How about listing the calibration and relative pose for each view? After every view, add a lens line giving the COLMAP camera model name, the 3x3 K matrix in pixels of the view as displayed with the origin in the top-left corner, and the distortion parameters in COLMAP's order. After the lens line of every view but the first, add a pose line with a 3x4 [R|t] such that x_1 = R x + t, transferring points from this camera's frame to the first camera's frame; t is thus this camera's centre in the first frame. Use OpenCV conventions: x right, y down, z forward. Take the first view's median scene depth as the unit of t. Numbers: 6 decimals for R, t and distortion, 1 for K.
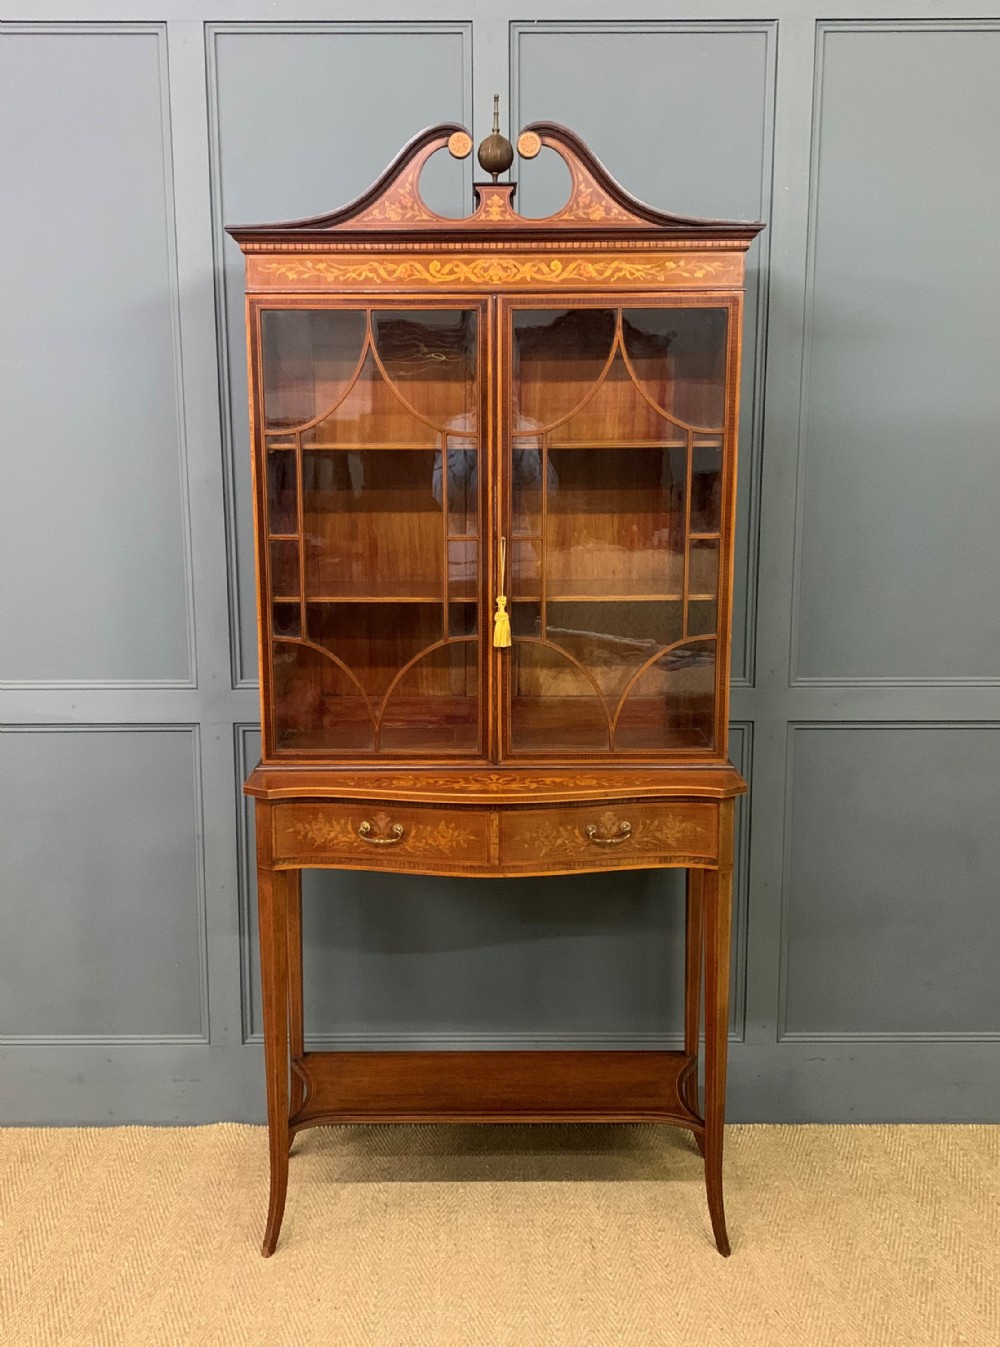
lens RADIAL K [[1322.8, 0, 483.3], [0, 1322.8, 655.2], [0, 0, 1]] dist [0.009003, 0.001948]
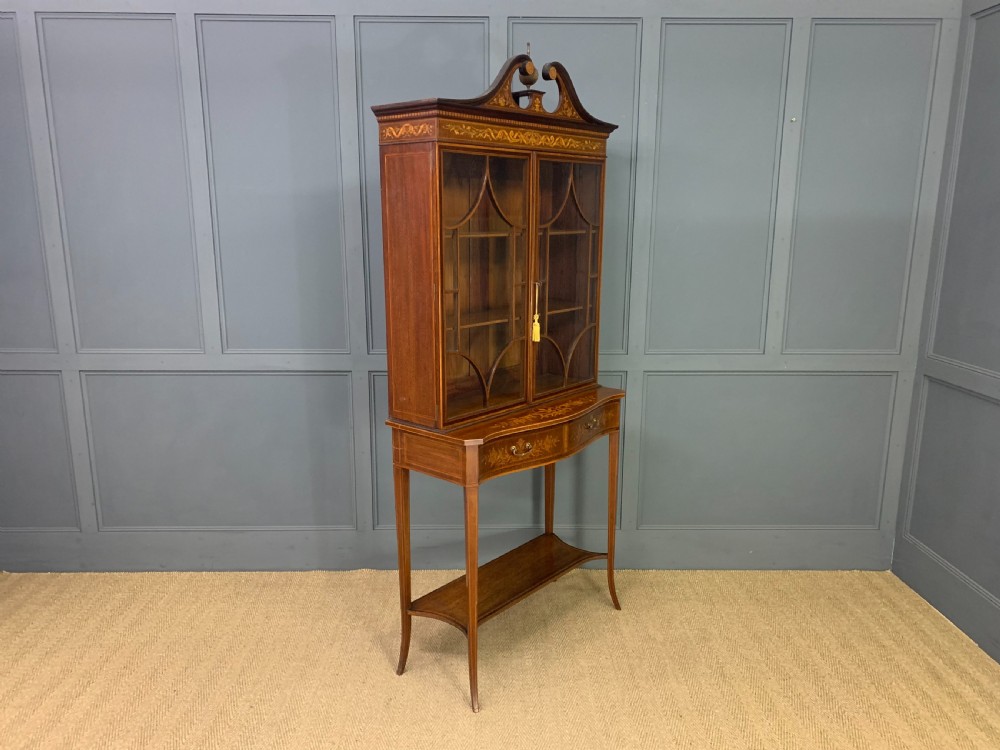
lens RADIAL K [[732.6, 0, 494.9], [0, 732.6, 380.5], [0, 0, 1]] dist [0.008066, 0.000043]
pose [[0.999929, 0.003535, 0.011371, -0.010854], [-0.004019, 0.999073, 0.042849, 0.021008], [-0.011209, -0.042892, 0.999017, -0.133001]]
